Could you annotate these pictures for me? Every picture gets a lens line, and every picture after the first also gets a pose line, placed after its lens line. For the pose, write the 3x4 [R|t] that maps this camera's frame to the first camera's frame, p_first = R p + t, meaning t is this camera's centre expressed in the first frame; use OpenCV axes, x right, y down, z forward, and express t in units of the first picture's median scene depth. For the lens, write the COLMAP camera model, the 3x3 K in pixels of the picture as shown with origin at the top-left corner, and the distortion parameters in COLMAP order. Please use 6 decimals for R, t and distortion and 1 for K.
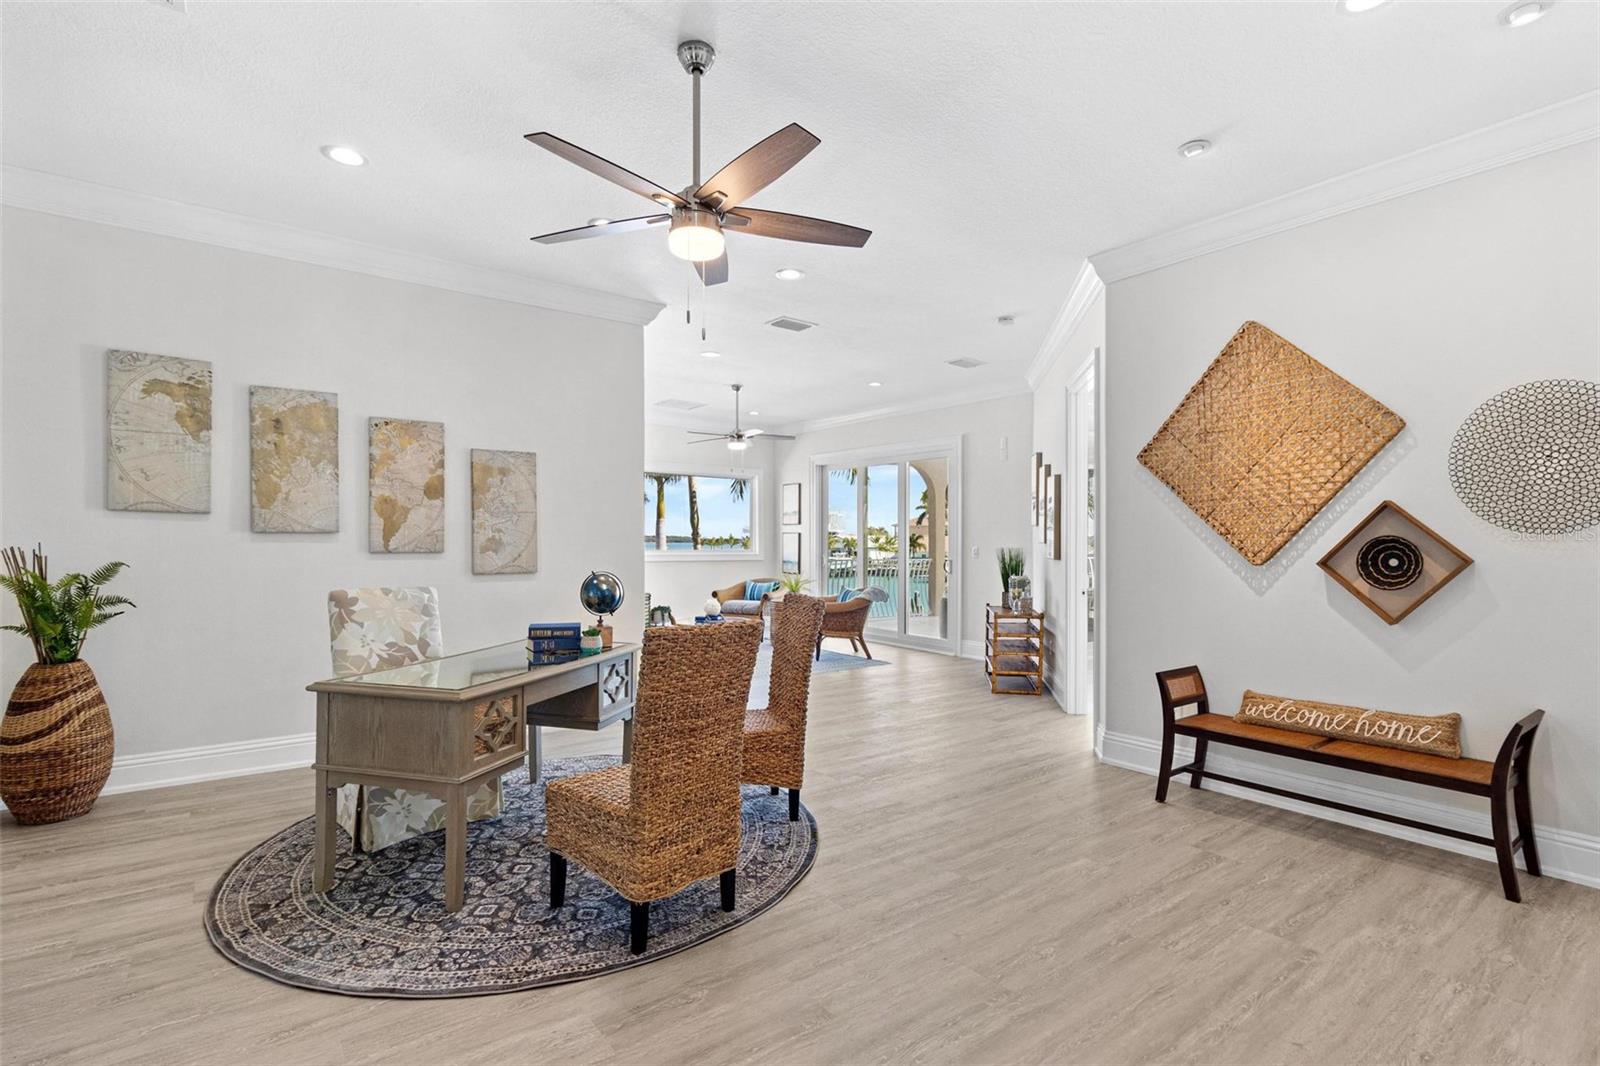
lens RADIAL K [[752.8, 0, 800.0], [0, 752.8, 533.0], [0, 0, 1]] dist [-0.001327, -0.000303]
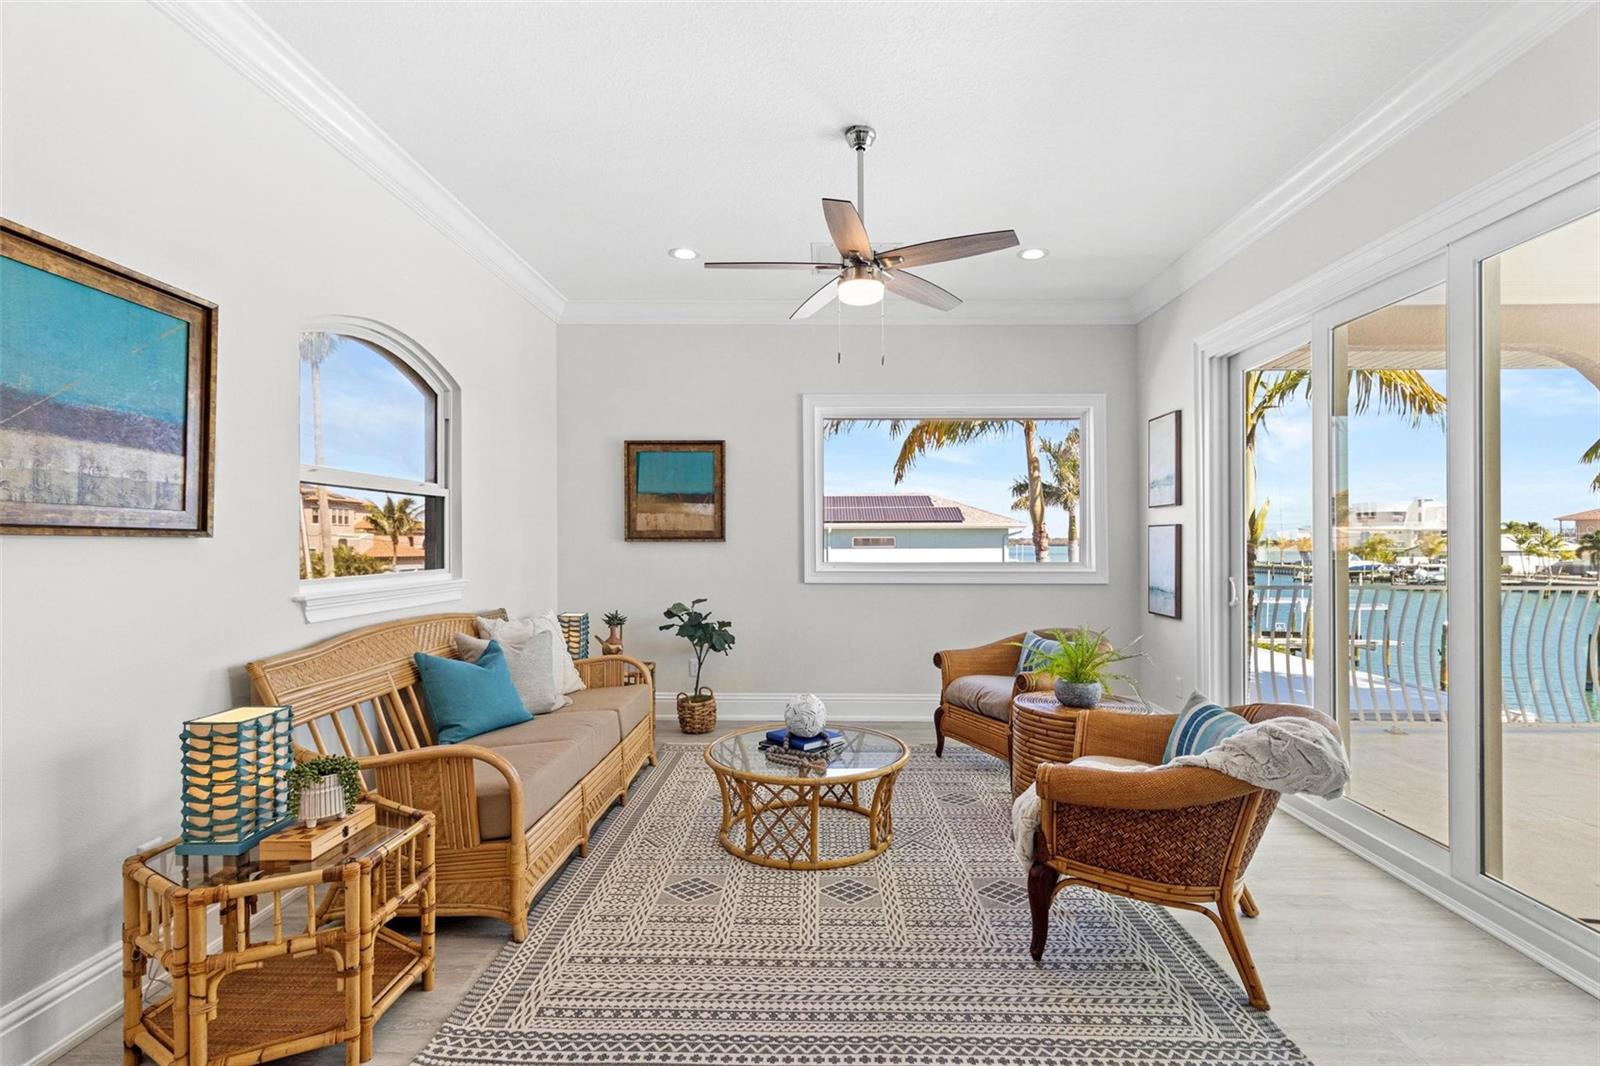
lens RADIAL K [[744.2, 0, 797.6], [0, 744.2, 549.4], [0, 0, 1]] dist [-0.000503, 0.000004]
pose [[0.782091, -0.002710, -0.623158, 0.096164], [0.013256, 0.999837, 0.012289, 0.005919], [0.623023, -0.017872, 0.781999, 0.534707]]
